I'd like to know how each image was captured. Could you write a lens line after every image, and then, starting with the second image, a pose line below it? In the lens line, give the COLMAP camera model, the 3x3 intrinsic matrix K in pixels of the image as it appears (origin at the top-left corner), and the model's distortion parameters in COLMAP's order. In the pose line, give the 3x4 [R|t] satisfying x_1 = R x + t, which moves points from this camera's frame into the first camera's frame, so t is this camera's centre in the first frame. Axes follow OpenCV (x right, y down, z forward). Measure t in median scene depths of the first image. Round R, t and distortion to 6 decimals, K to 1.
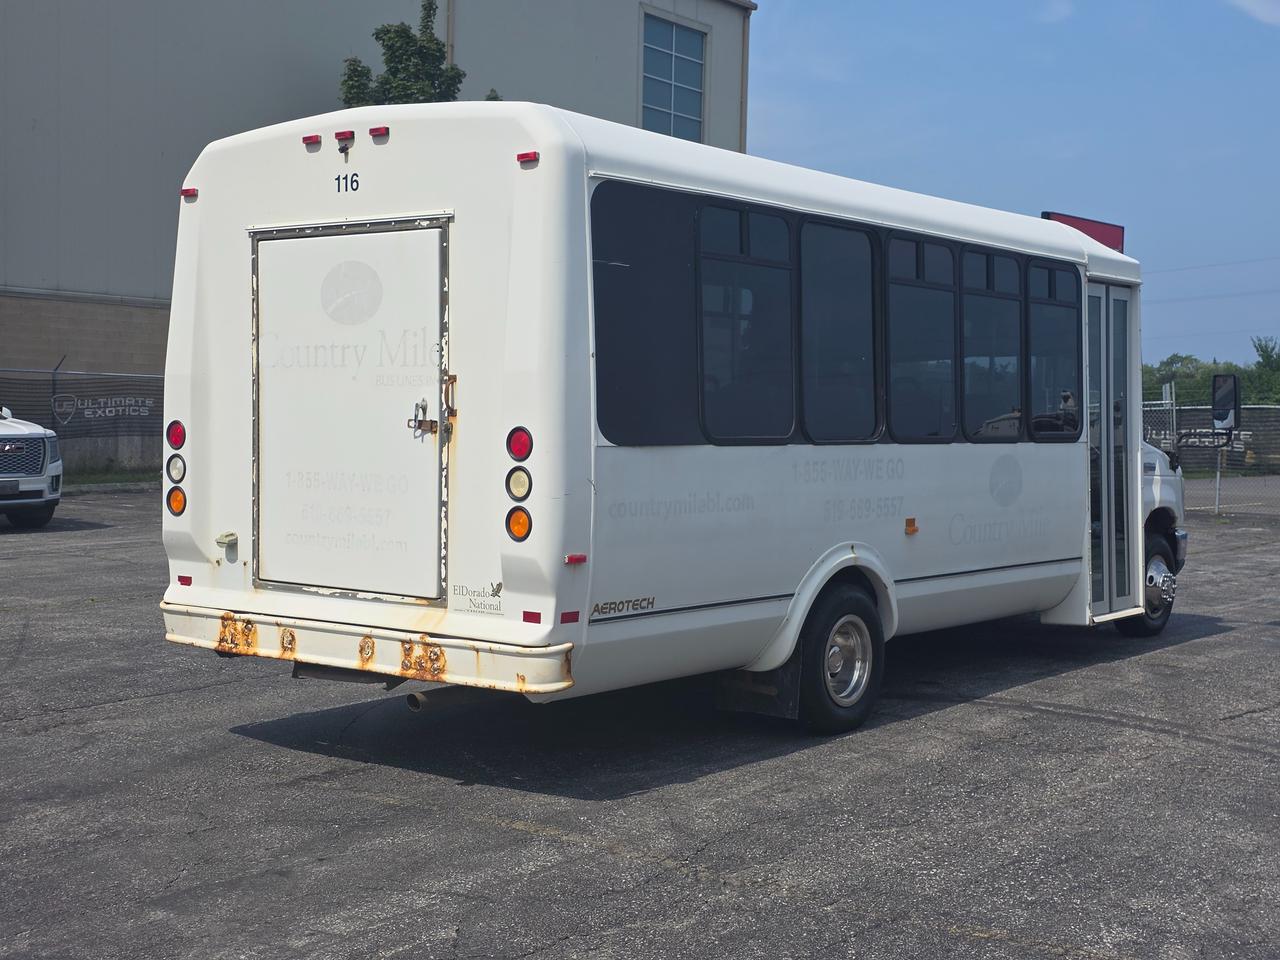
lens RADIAL K [[1700.0, 0, 640.0], [0, 1700.0, 480.0], [0, 0, 1]] dist [0.142185, -0.592433]
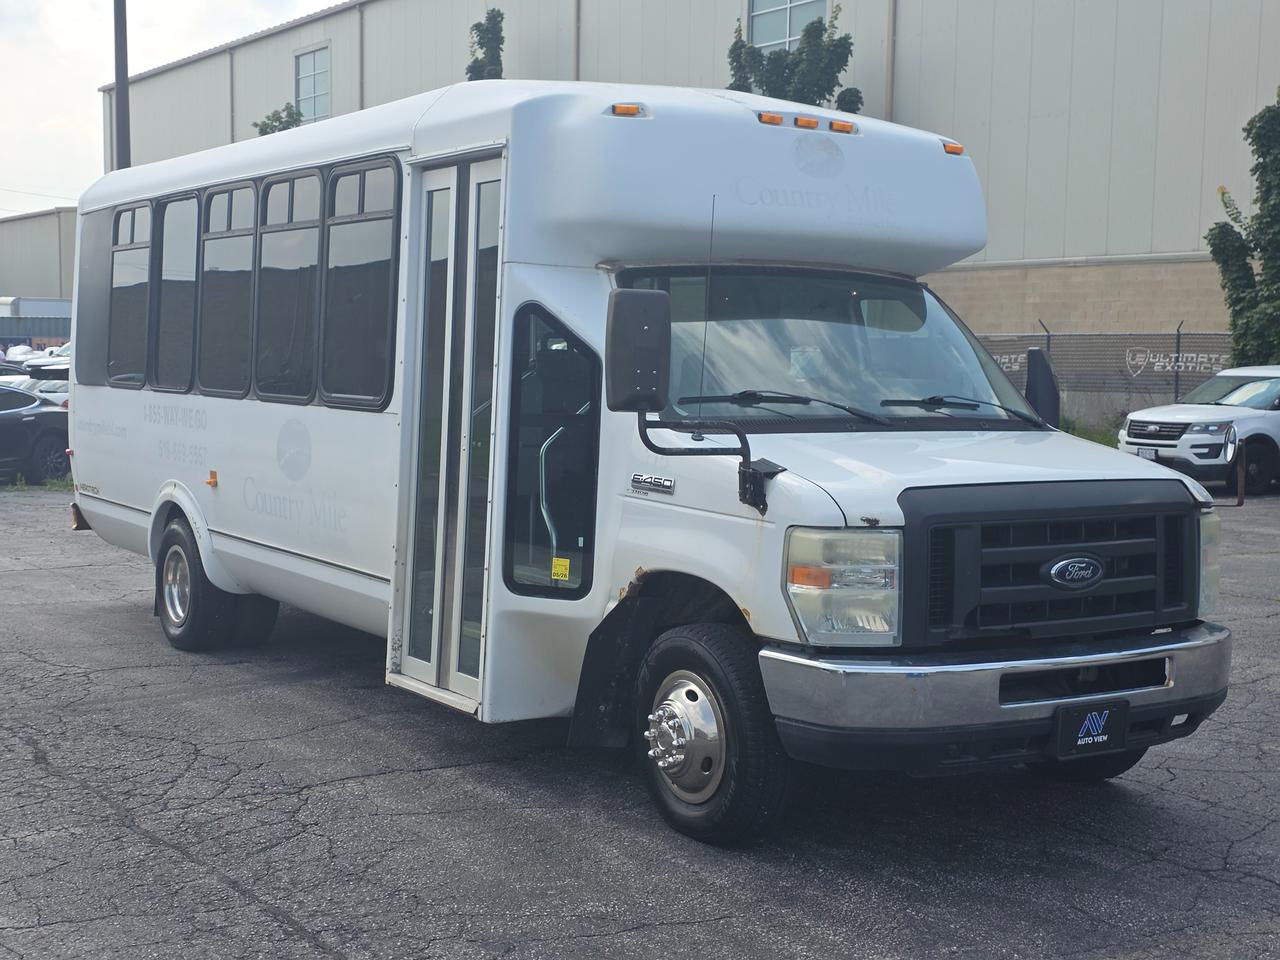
lens RADIAL K [[1706.5, 0, 598.3], [0, 1706.5, 488.6], [0, 0, 1]] dist [0.209524, -0.672690]
pose [[-0.331810, 0.068585, -0.940850, 1.656869], [-0.044036, 0.995140, 0.088073, -0.106012], [0.942318, 0.070654, -0.327178, 2.459845]]
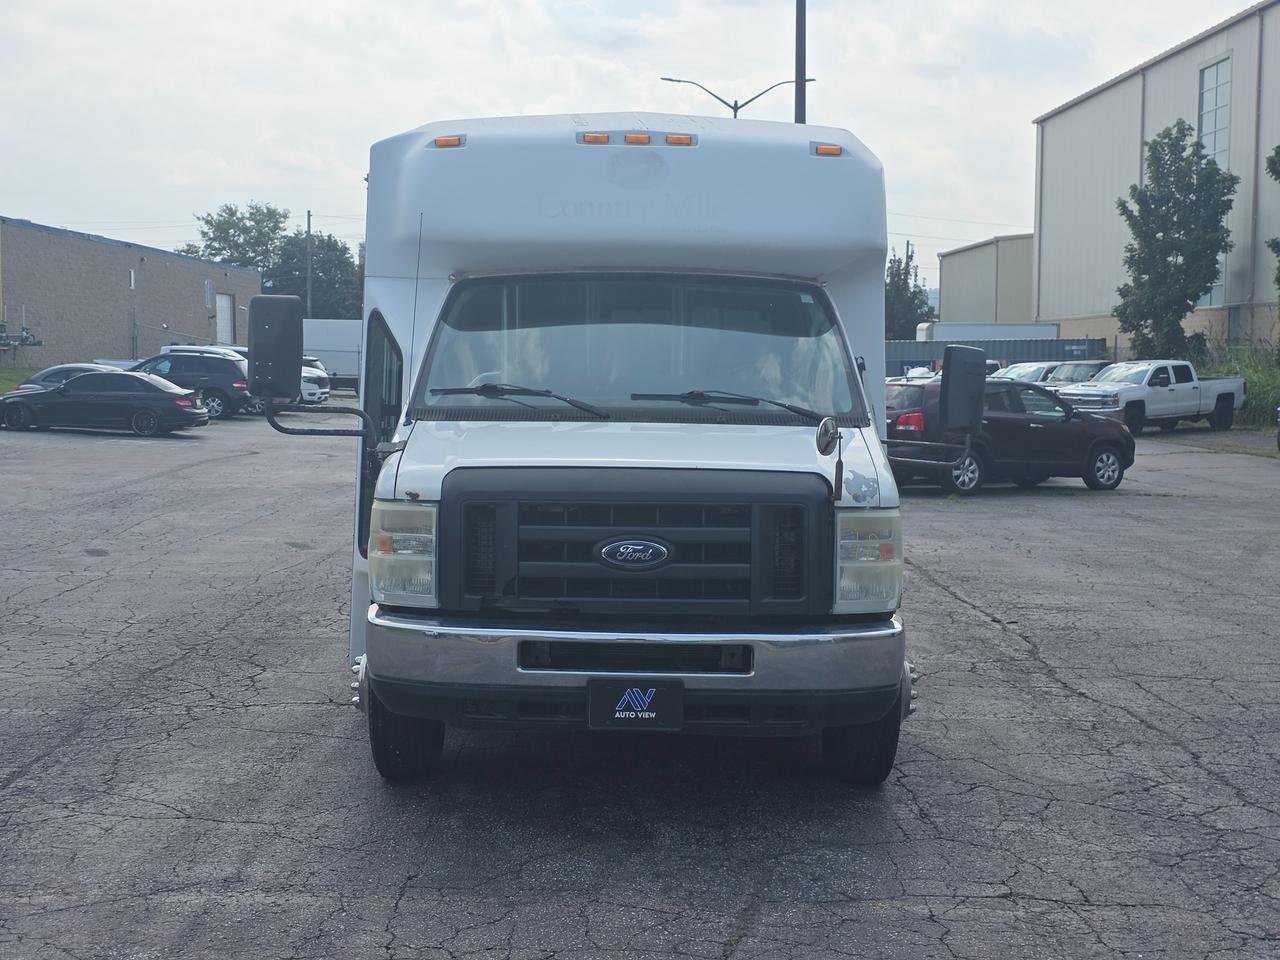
lens RADIAL K [[1703.8, 0, 640.6], [0, 1703.8, 450.1], [0, 0, 1]] dist [0.190097, -0.583090]
pose [[-0.791980, 0.023106, -0.610110, 1.594078], [-0.027584, 0.996909, 0.073561, -0.108485], [0.609924, 0.075088, -0.788894, 2.578493]]
